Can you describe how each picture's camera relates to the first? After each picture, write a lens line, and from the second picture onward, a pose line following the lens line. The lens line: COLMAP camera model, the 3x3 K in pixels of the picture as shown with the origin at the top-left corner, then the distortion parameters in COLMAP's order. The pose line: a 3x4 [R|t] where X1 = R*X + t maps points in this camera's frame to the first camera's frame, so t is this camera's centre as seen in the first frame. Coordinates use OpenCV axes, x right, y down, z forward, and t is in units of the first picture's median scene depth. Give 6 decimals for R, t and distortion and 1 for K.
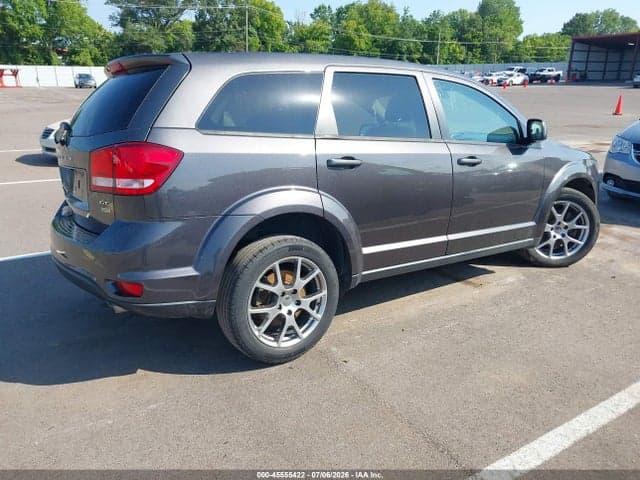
lens RADIAL K [[498.0, 0, 317.3], [0, 498.0, 254.5], [0, 0, 1]] dist [0.009889, 0.004354]
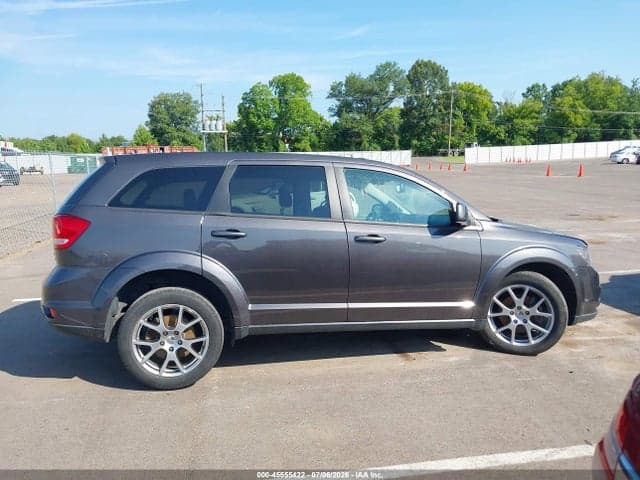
lens RADIAL K [[498.0, 0, 317.3], [0, 498.0, 254.5], [0, 0, 1]] dist [0.009889, 0.004354]
pose [[0.928252, 0.053207, -0.368127, 0.471555], [-0.108165, 0.985557, -0.130296, 0.003429], [0.355877, 0.160766, 0.920601, -0.040353]]
